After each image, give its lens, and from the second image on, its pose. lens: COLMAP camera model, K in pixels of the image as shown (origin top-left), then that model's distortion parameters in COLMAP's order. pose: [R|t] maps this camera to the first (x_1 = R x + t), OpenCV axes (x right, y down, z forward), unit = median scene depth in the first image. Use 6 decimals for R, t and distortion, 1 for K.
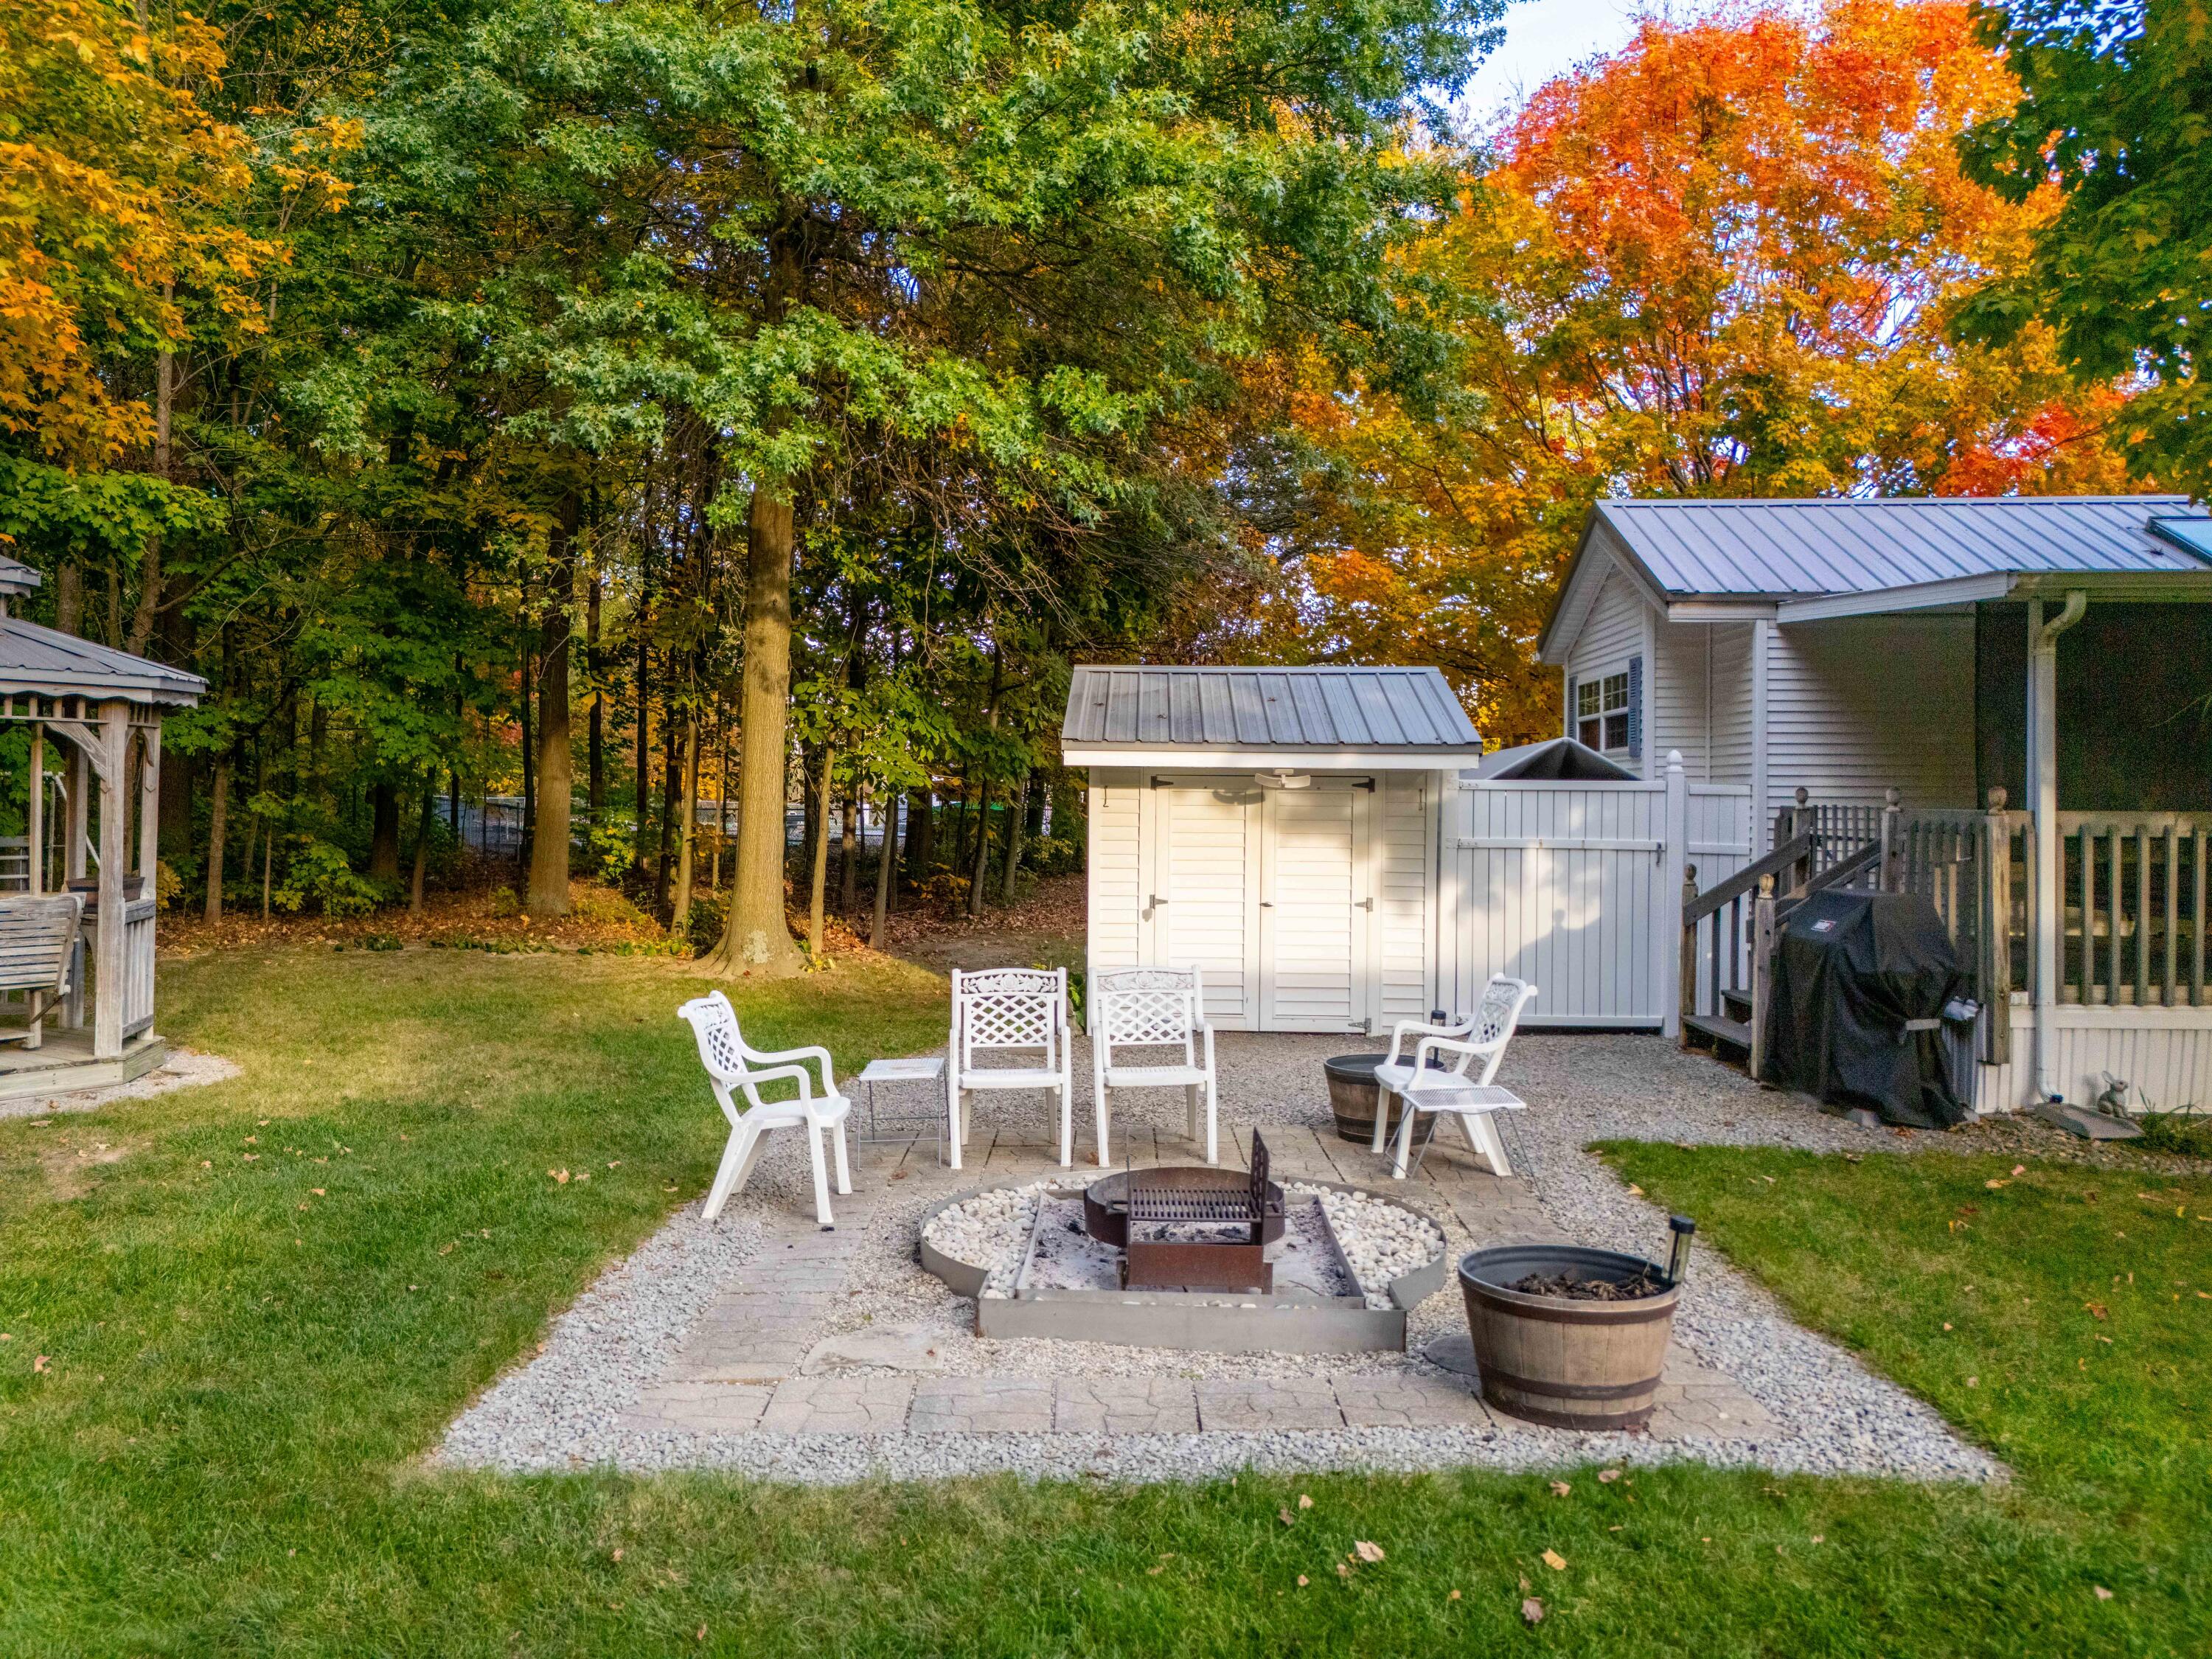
lens RADIAL K [[1617.3, 0, 1117.5], [0, 1617.3, 831.0], [0, 0, 1]] dist [0.070003, -0.060677]
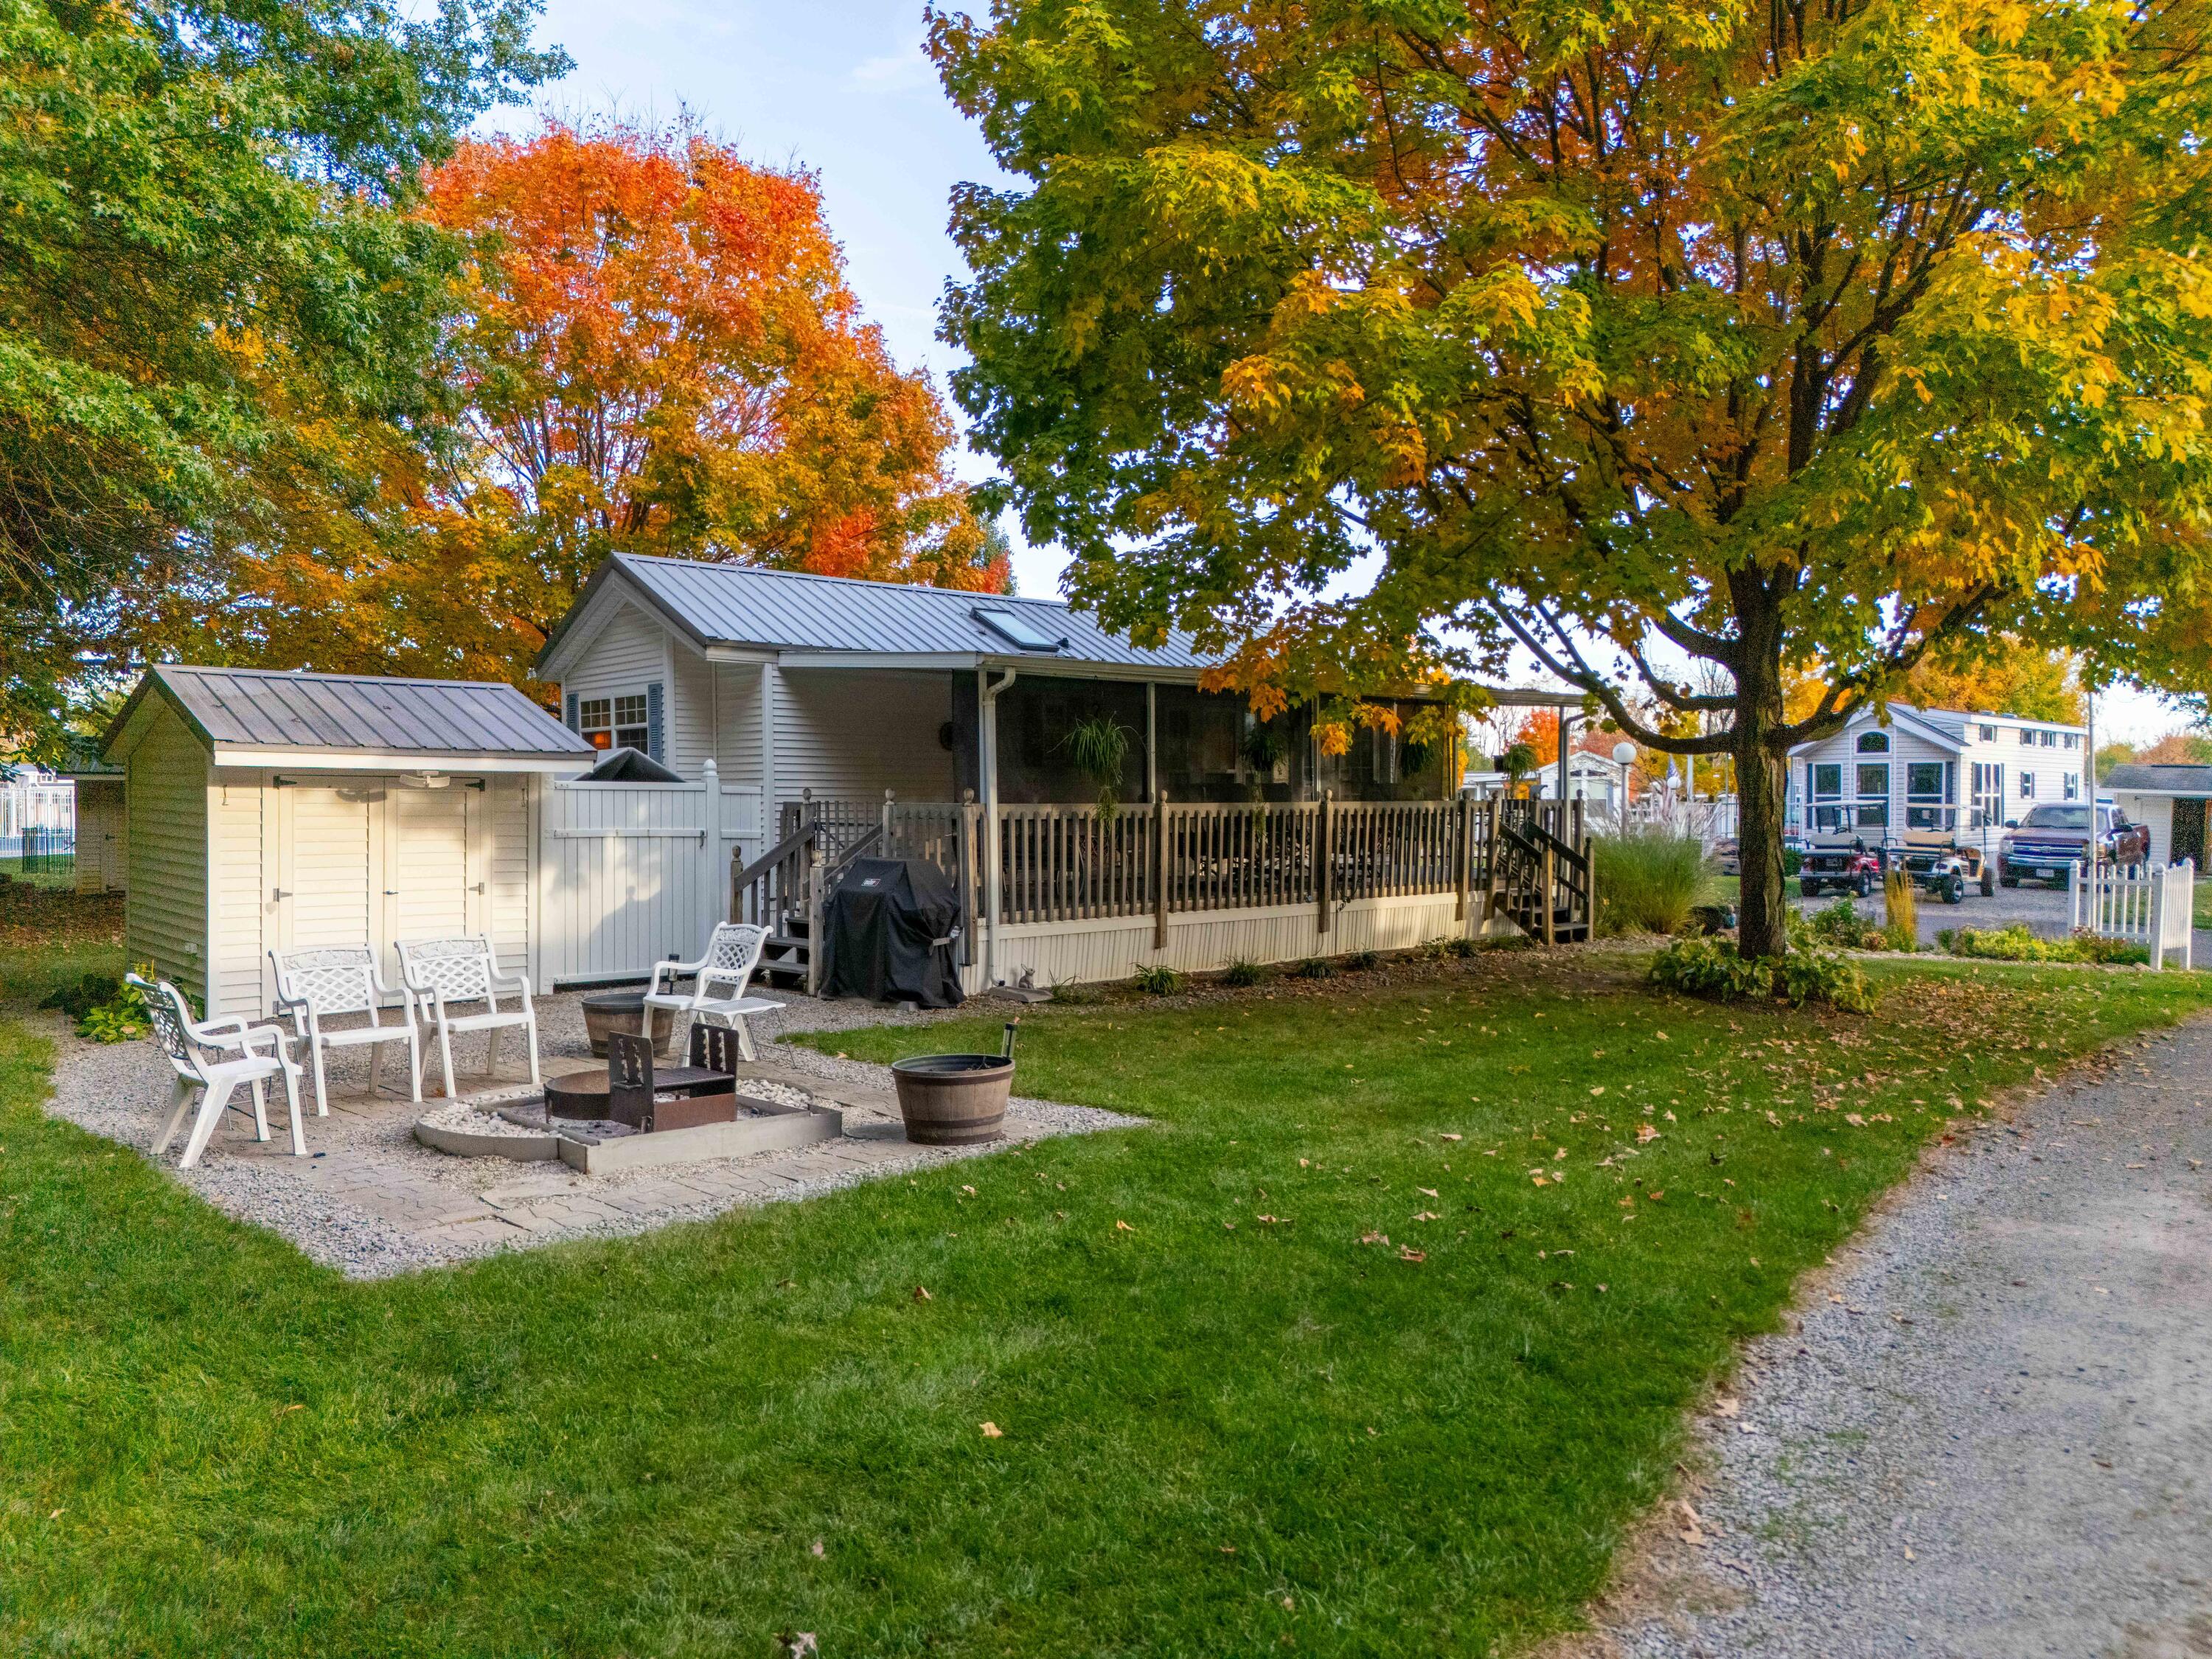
lens RADIAL K [[1617.3, 0, 1094.2], [0, 1617.3, 834.6], [0, 0, 1]] dist [0.070003, -0.060677]
pose [[0.726220, -0.019399, 0.687188, -0.376410], [0.017574, 0.999799, 0.009651, 0.004017], [-0.687237, 0.005068, 0.726415, -0.174408]]
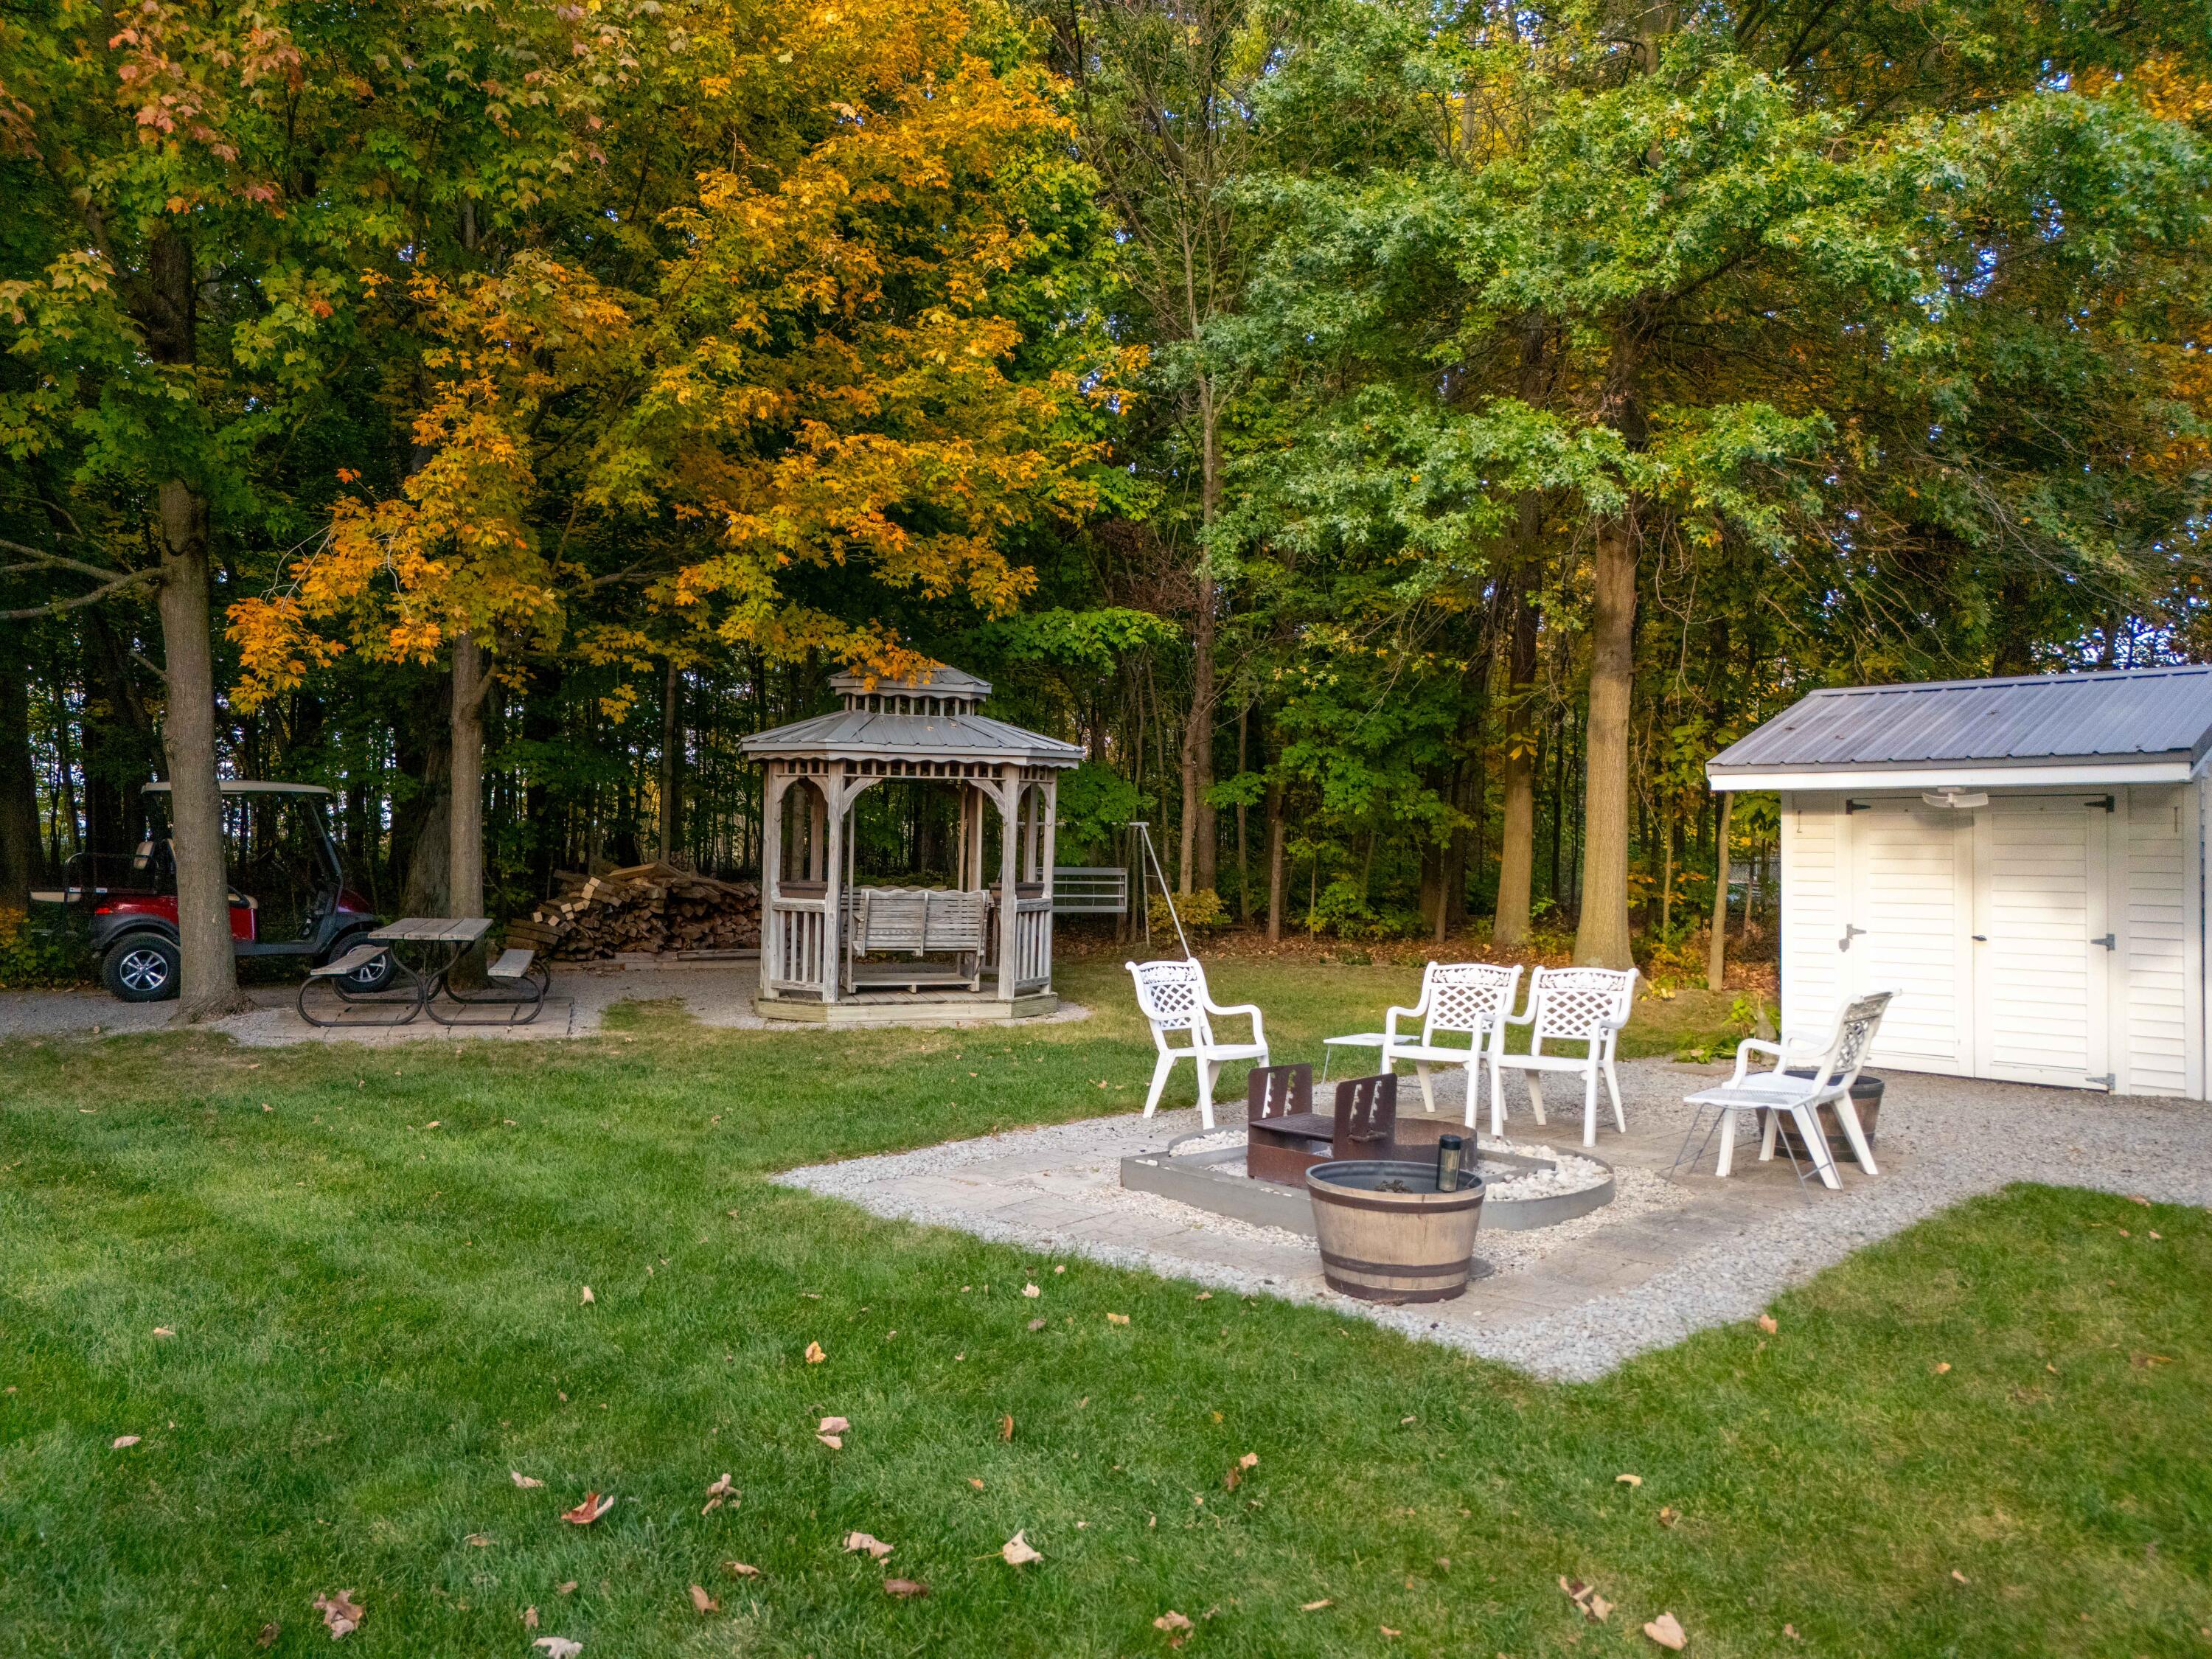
lens RADIAL K [[1617.3, 0, 1117.3], [0, 1617.3, 845.8], [0, 0, 1]] dist [0.070003, -0.060677]
pose [[0.719635, -0.006933, -0.694318, 0.441289], [-0.015199, 0.999553, -0.025735, 0.028368], [0.694187, 0.029073, 0.719208, -0.002892]]
